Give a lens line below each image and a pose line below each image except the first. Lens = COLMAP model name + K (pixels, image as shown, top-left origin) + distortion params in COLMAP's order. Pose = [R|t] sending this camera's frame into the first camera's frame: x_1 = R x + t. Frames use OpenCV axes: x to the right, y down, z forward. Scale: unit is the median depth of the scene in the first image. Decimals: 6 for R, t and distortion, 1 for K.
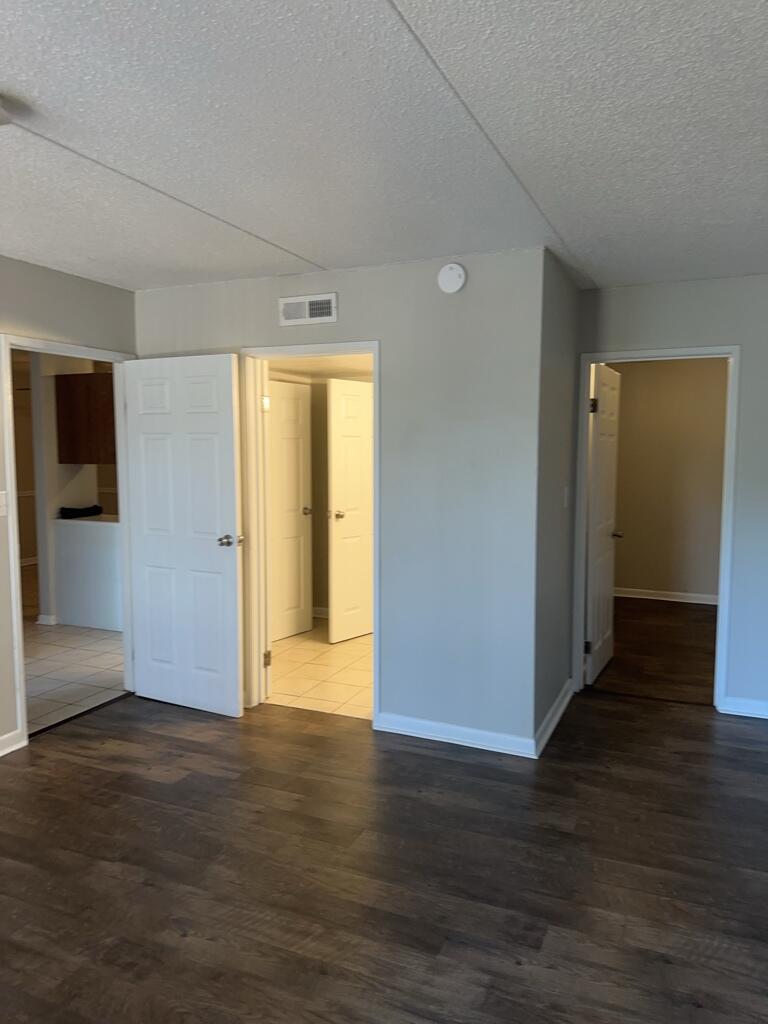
lens RADIAL K [[727.9, 0, 392.9], [0, 727.9, 505.8], [0, 0, 1]] dist [0.047341, -0.061601]
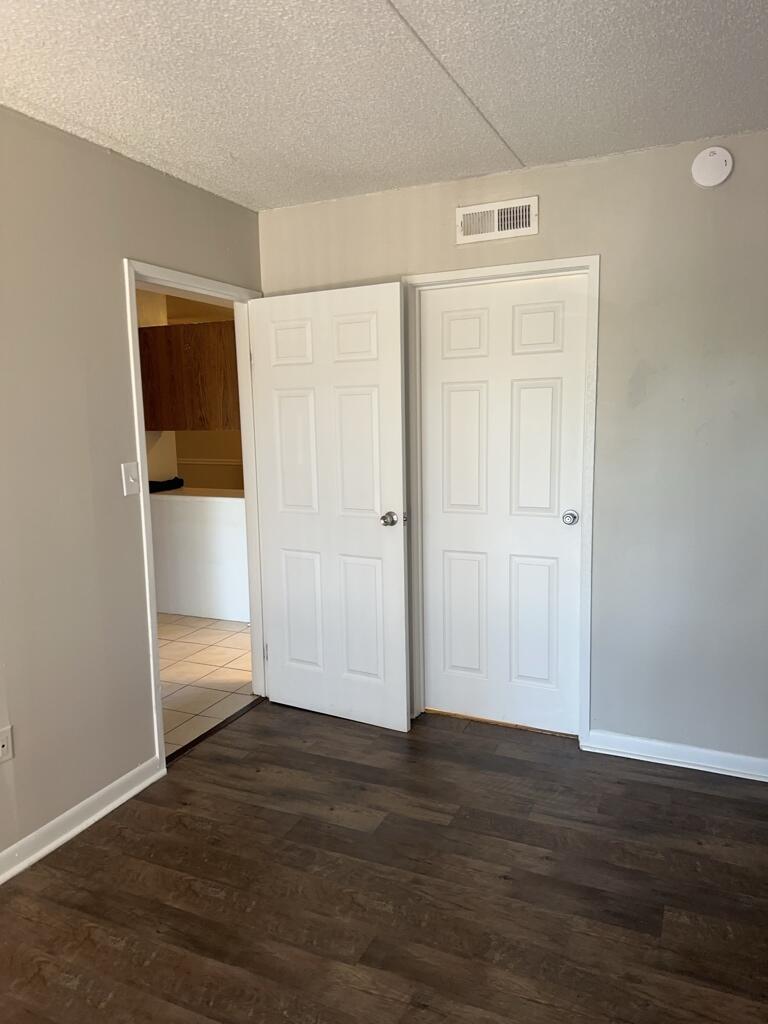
lens RADIAL K [[727.9, 0, 381.3], [0, 727.9, 511.9], [0, 0, 1]] dist [0.047341, -0.061601]
pose [[0.999319, -0.023926, -0.028102, -0.225548], [0.025656, 0.997691, 0.062890, -0.012354], [0.026533, -0.063568, 0.997625, 0.203248]]
